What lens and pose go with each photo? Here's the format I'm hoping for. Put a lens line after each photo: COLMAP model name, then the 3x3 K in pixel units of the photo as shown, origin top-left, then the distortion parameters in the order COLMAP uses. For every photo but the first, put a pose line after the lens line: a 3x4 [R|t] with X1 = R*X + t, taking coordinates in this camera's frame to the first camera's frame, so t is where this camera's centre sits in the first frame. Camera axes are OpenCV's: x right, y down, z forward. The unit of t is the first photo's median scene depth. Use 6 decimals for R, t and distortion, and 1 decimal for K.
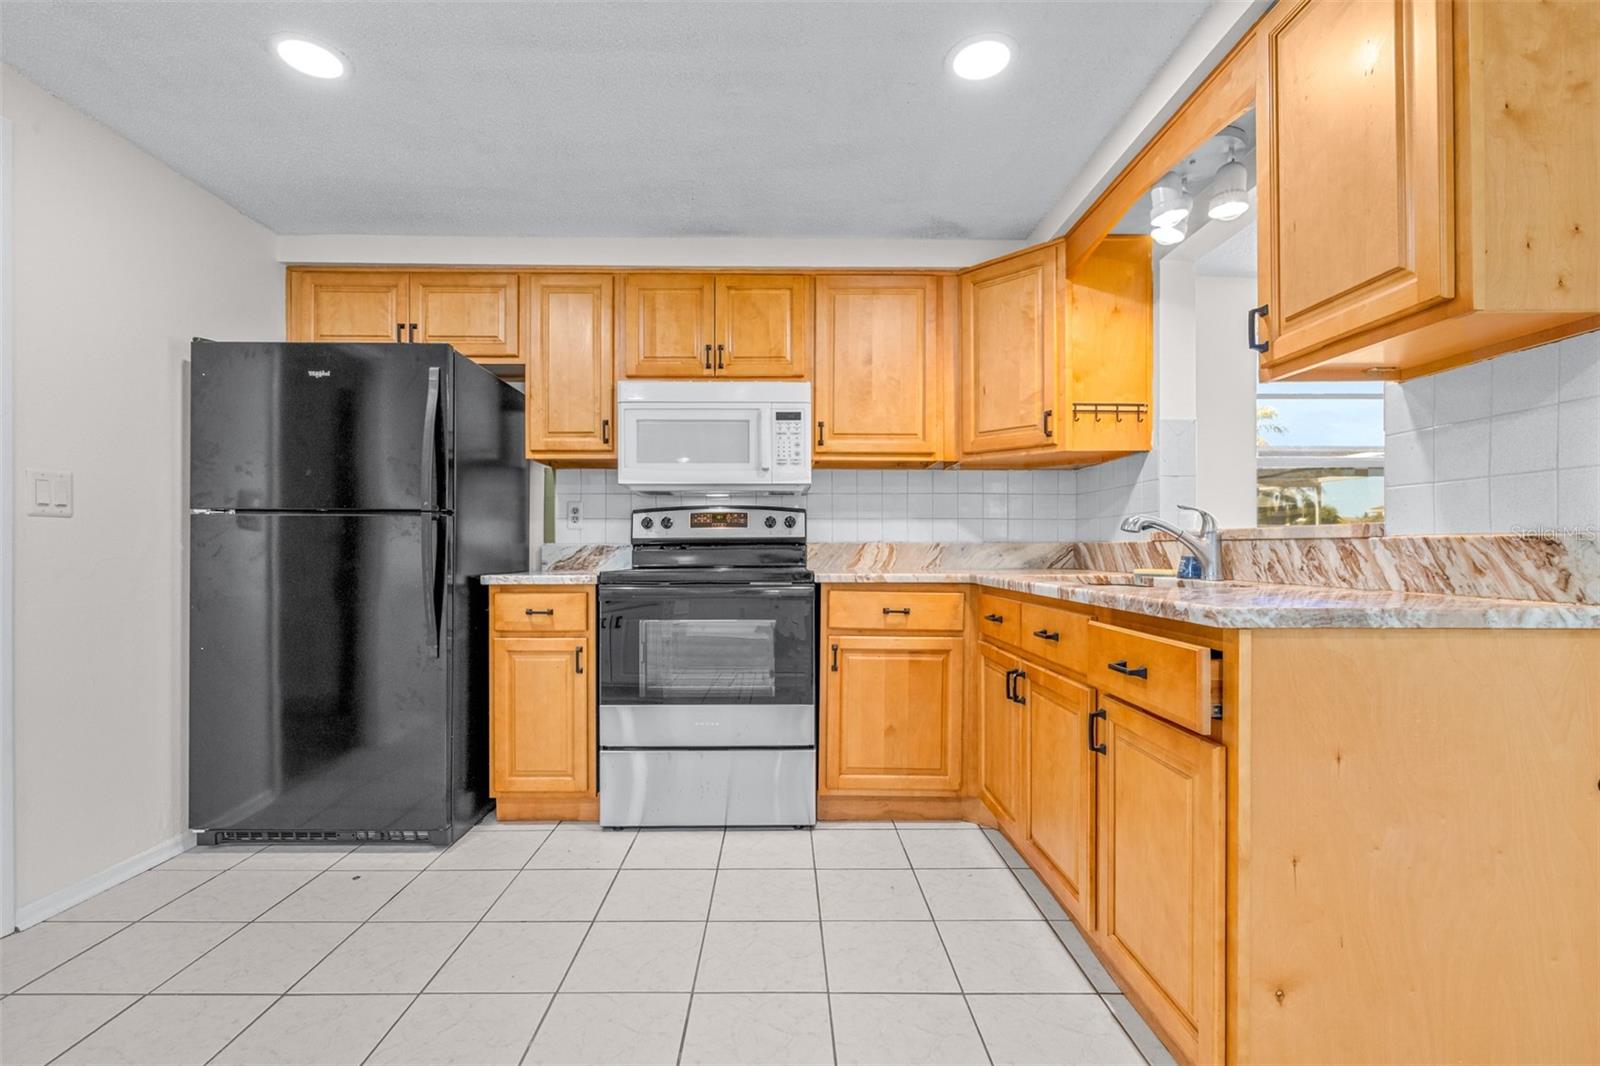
lens RADIAL K [[696.1, 0, 786.9], [0, 696.1, 551.2], [0, 0, 1]] dist [0.001458, 0.000150]
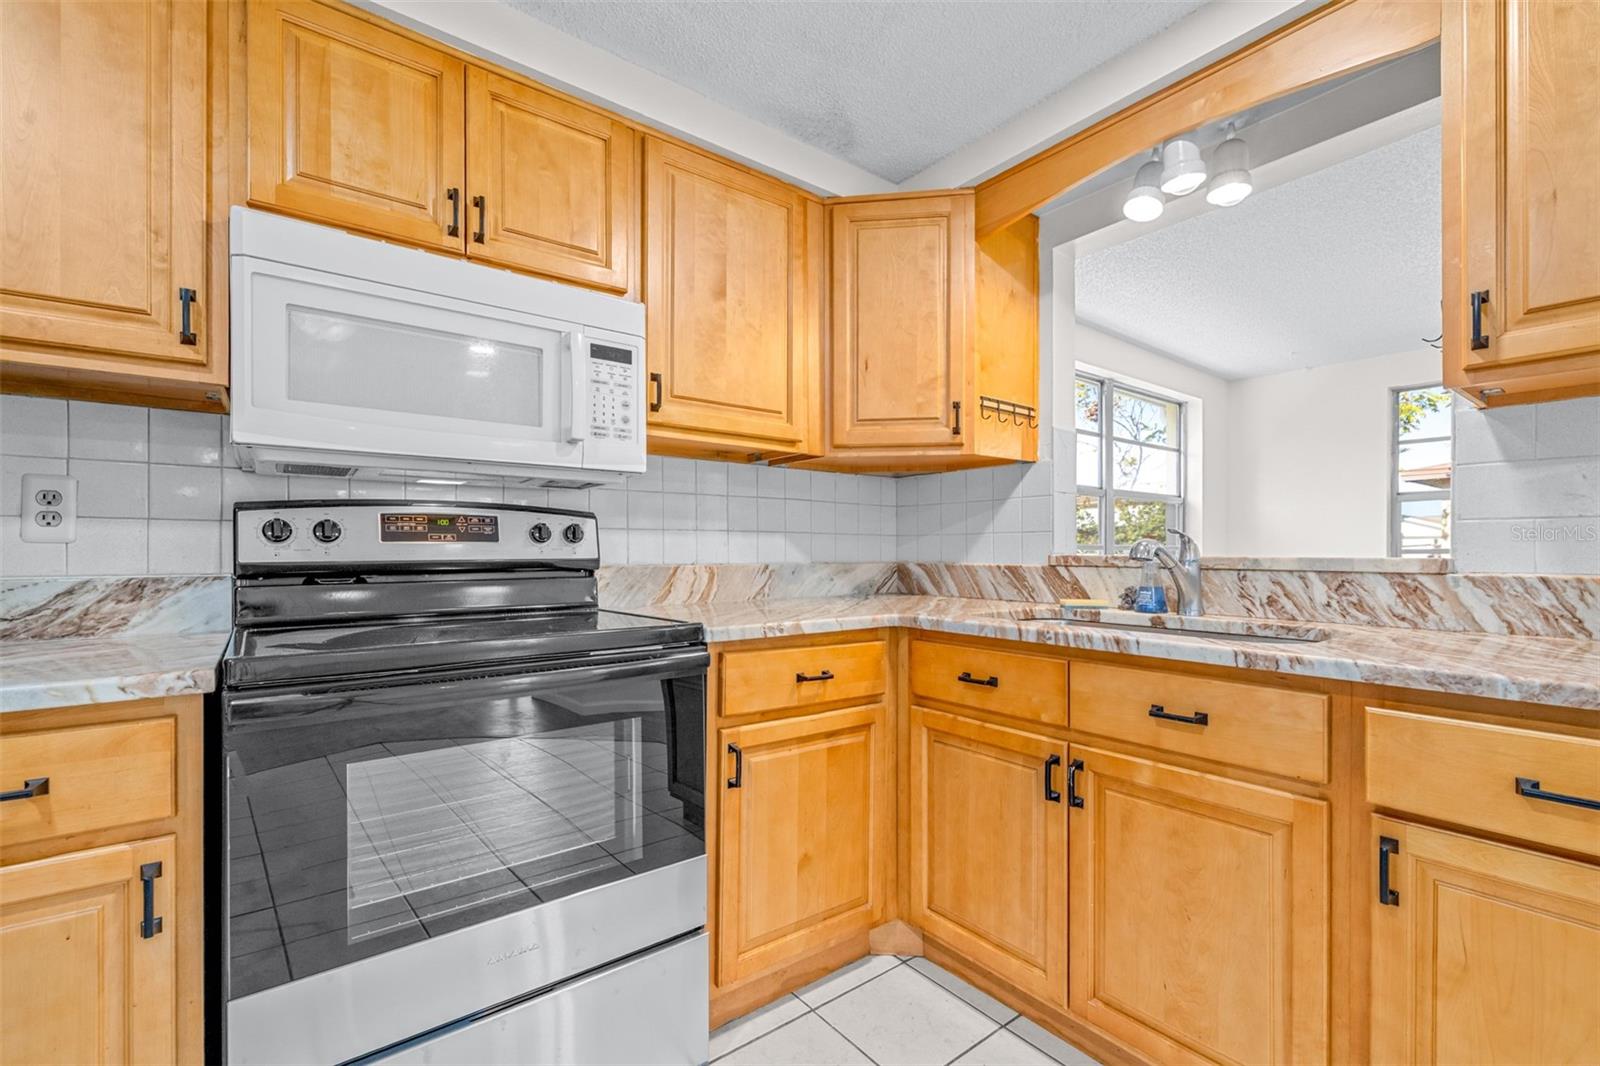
lens RADIAL K [[687.8, 0, 801.7], [0, 687.8, 552.3], [0, 0, 1]] dist [-0.000824, 0.000034]
pose [[0.795275, -0.000199, 0.606249, -0.220046], [0.001274, 0.999998, -0.001343, -0.027013], [-0.606248, 0.001841, 0.795274, 0.444967]]
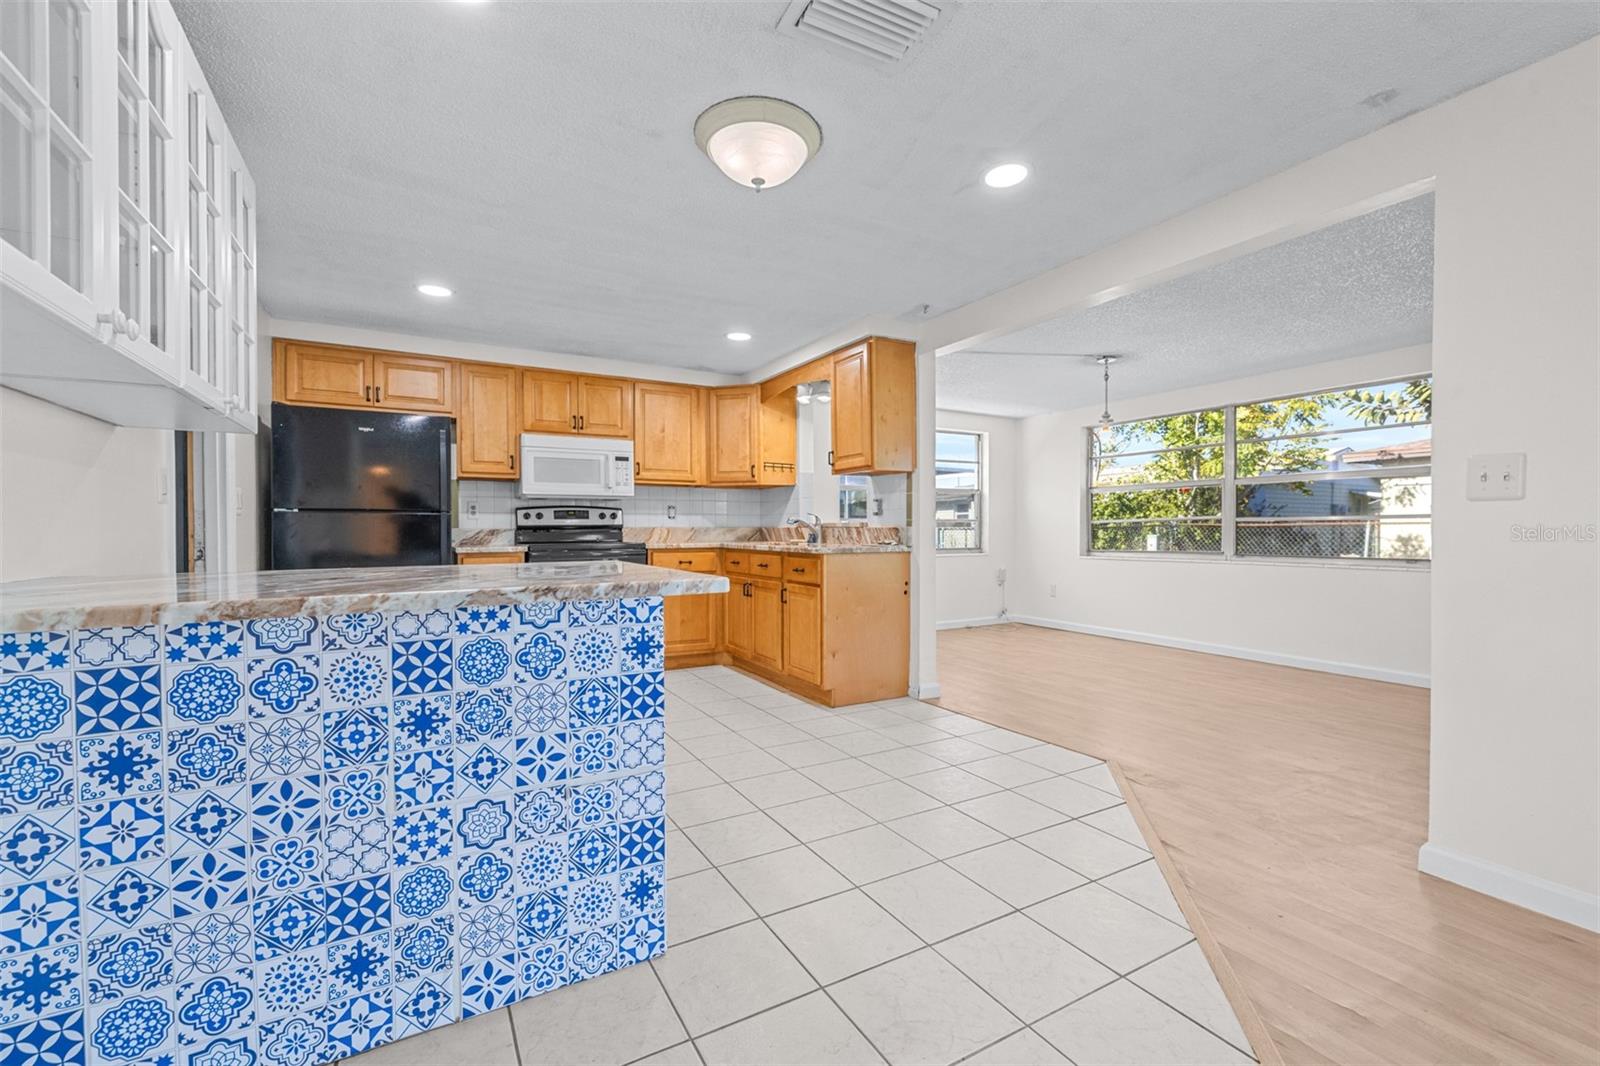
lens RADIAL K [[680.8, 0, 797.1], [0, 680.8, 535.2], [0, 0, 1]] dist [0.000937, 0.000051]
pose [[0.875297, -0.007398, 0.483528, -0.462206], [0.003957, 0.999959, 0.008138, -0.005719], [-0.483569, -0.005210, 0.875291, -0.793226]]
